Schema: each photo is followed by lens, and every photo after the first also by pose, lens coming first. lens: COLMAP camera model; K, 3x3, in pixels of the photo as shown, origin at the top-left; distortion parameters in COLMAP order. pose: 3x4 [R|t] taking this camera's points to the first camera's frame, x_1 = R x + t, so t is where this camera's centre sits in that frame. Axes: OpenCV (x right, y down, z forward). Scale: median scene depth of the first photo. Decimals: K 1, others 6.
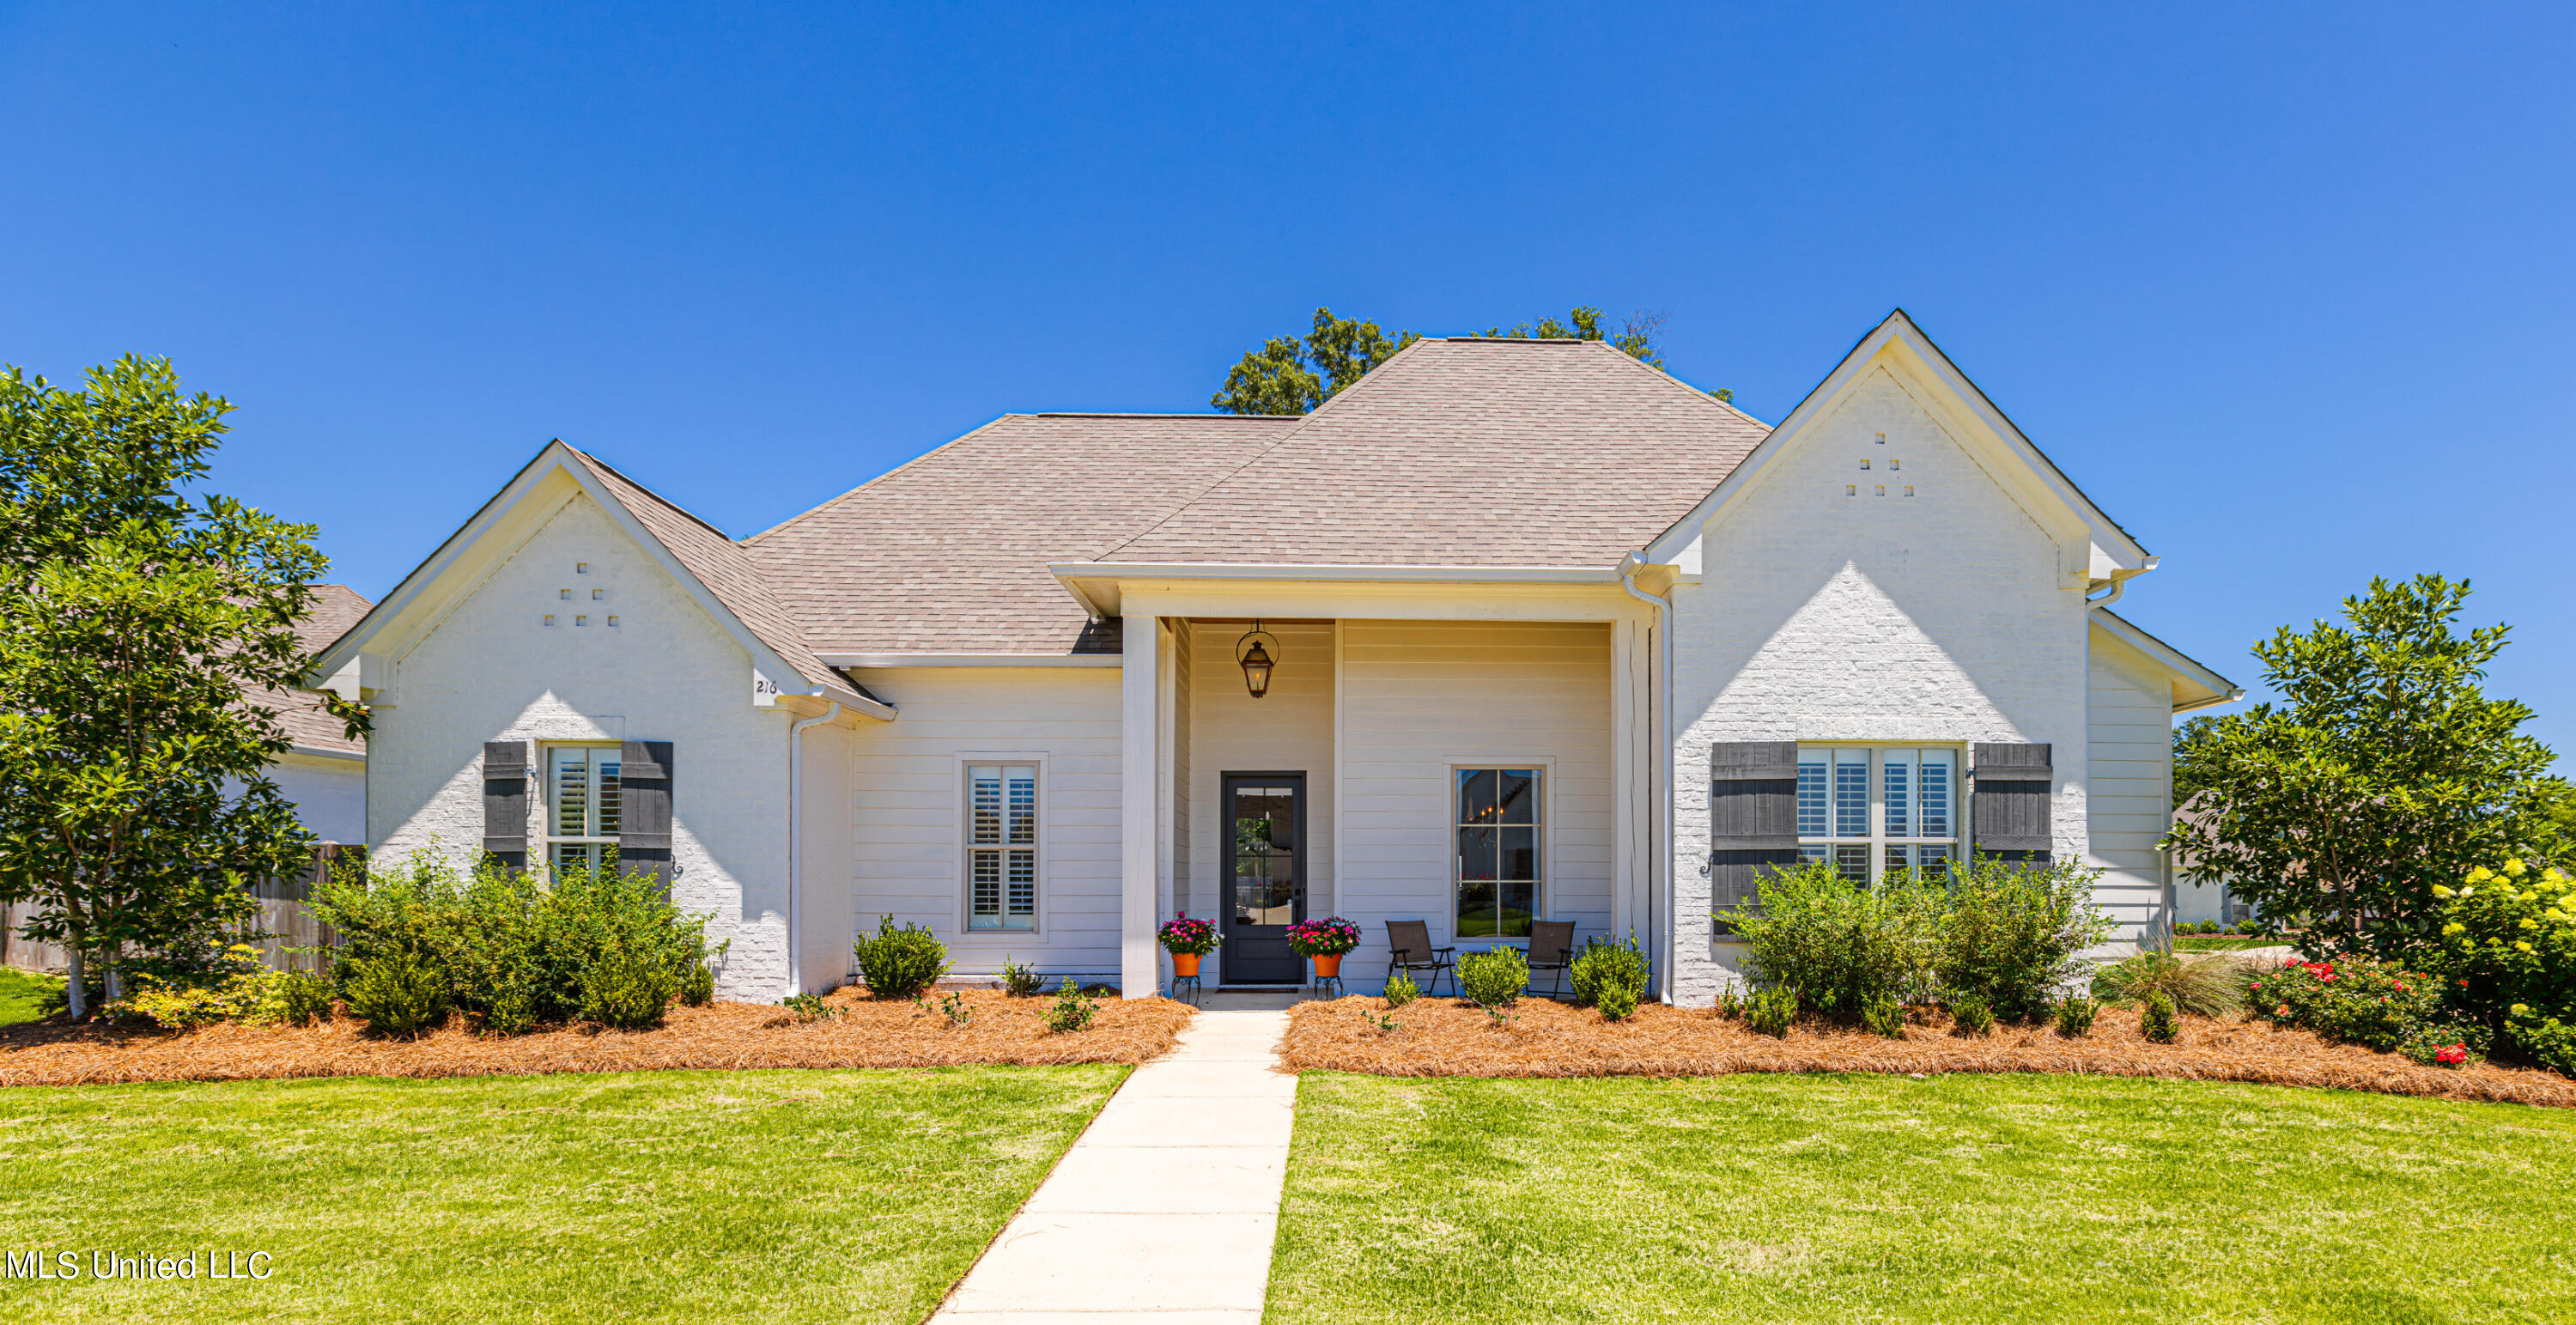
lens RADIAL K [[1600.2, 0, 1292.8], [0, 1600.2, 793.0], [0, 0, 1]] dist [0.000121, 0.000547]
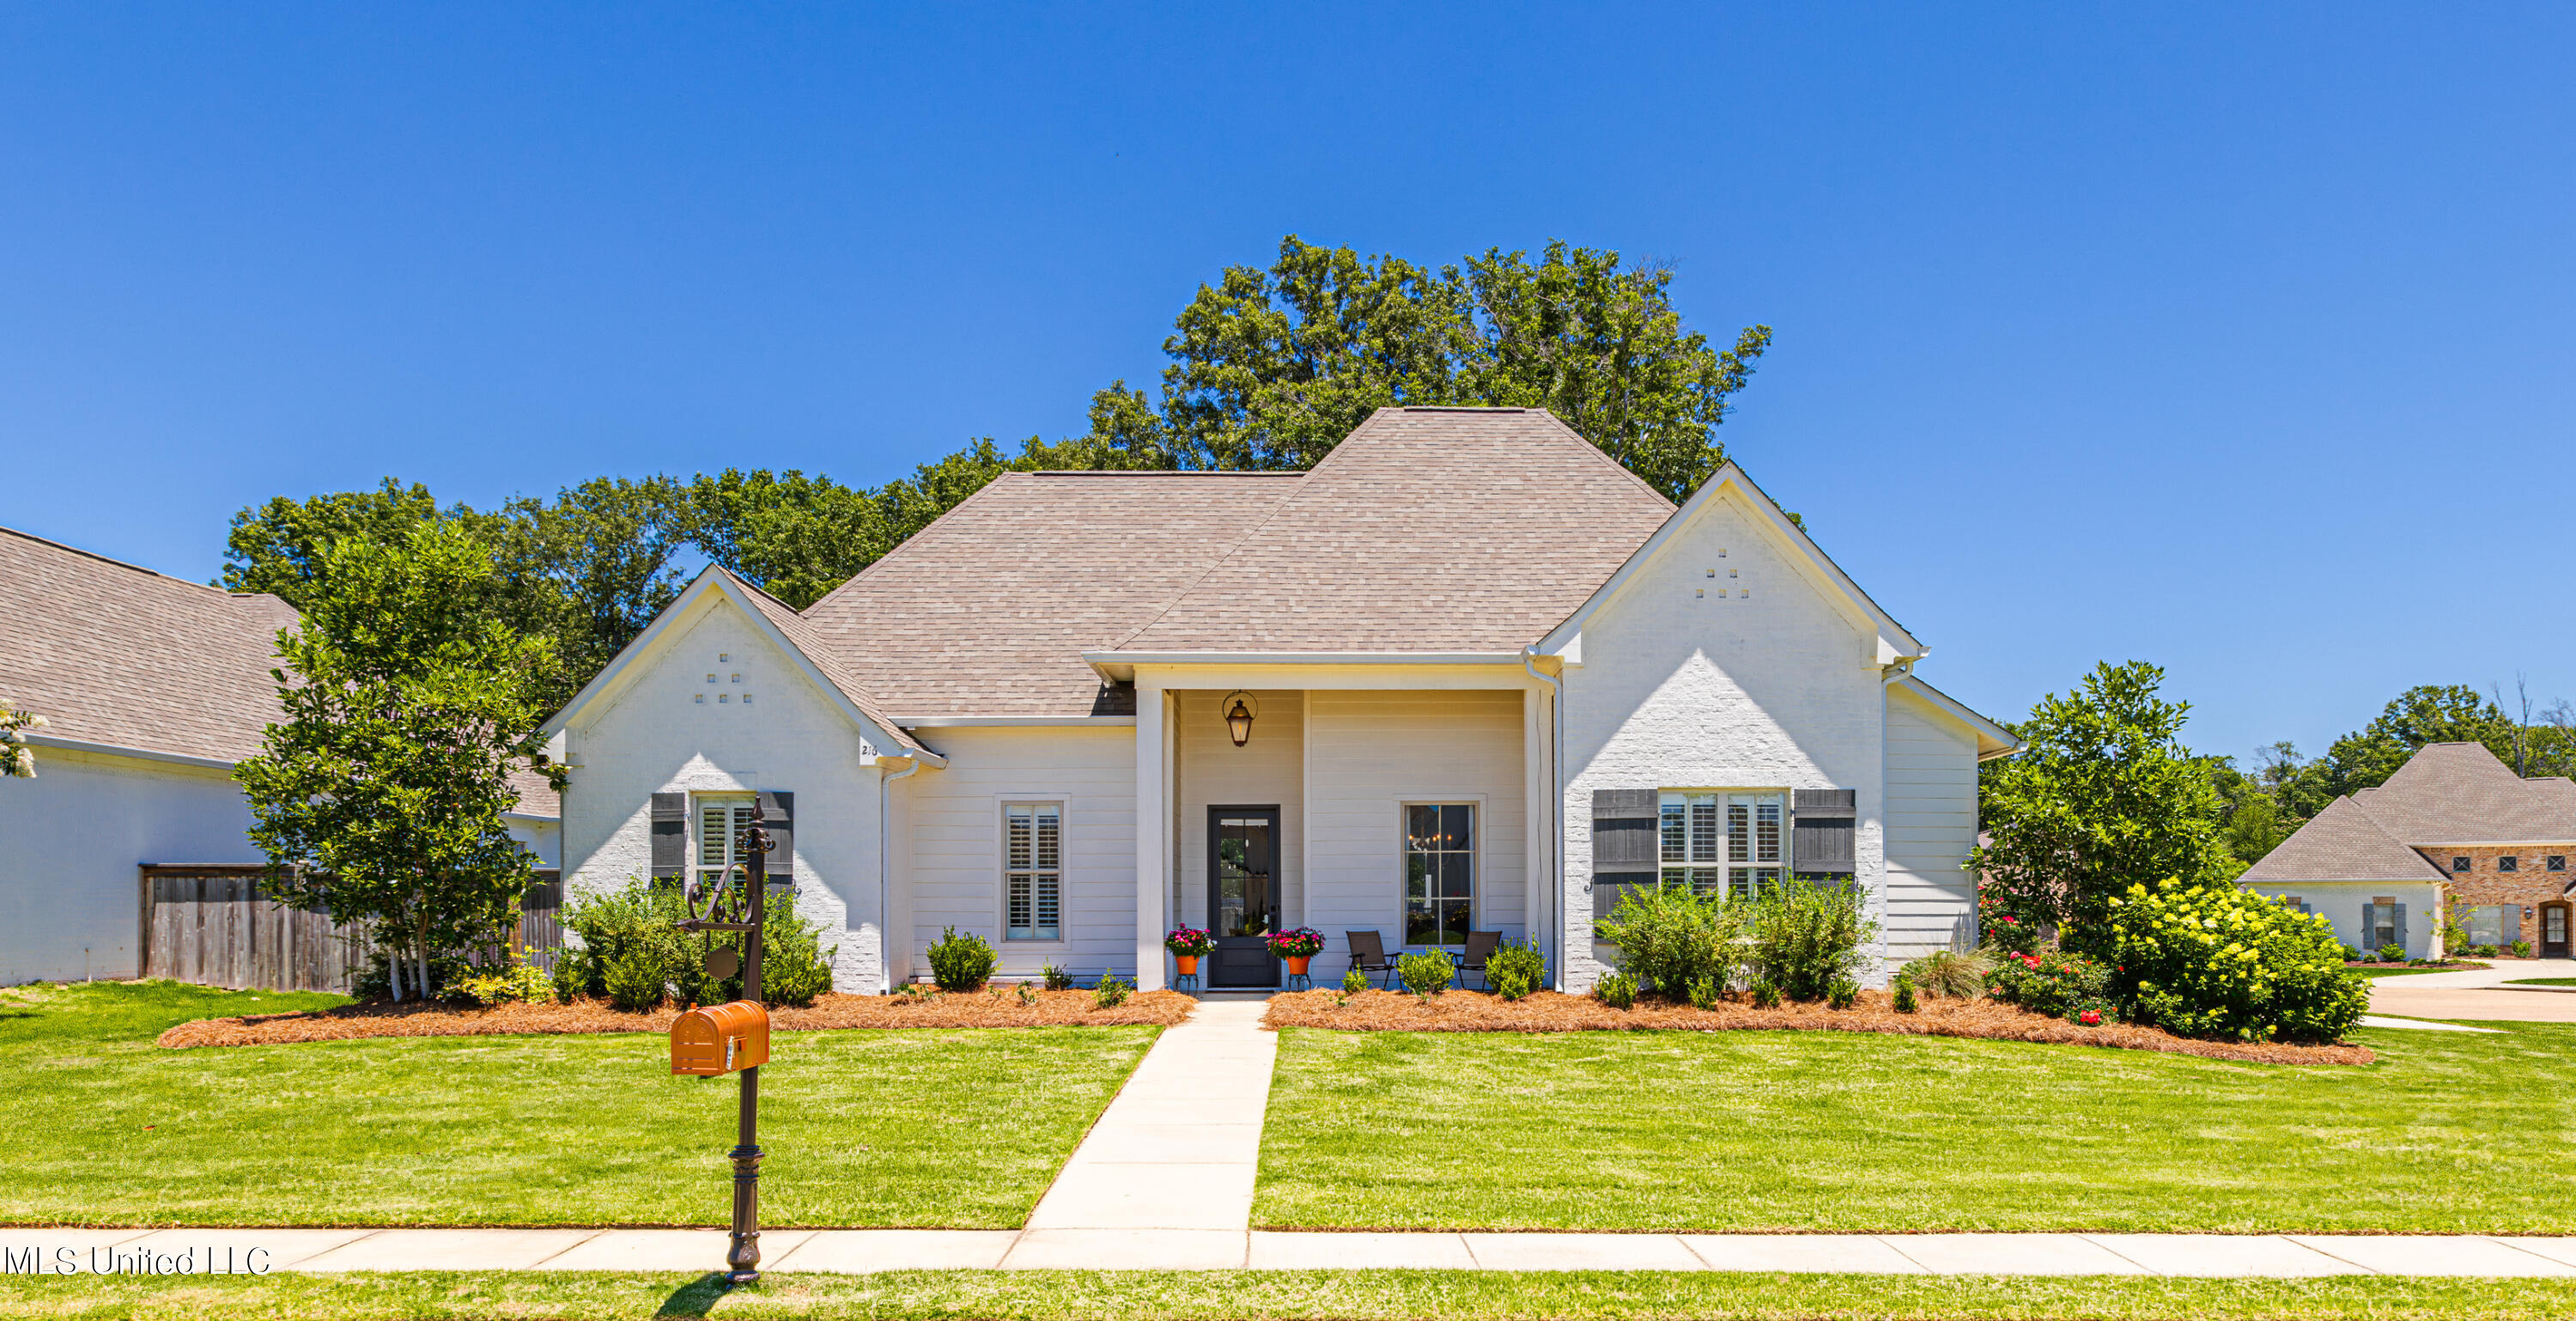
lens RADIAL K [[1939.0, 0, 1288.0], [0, 1939.0, 660.5], [0, 0, 1]] dist [-0.003133, -0.001494]
pose [[0.999860, -0.001910, 0.016642, -0.012103], [0.003060, 0.997587, -0.069363, -0.027508], [-0.016470, 0.069404, 0.997453, -0.571947]]
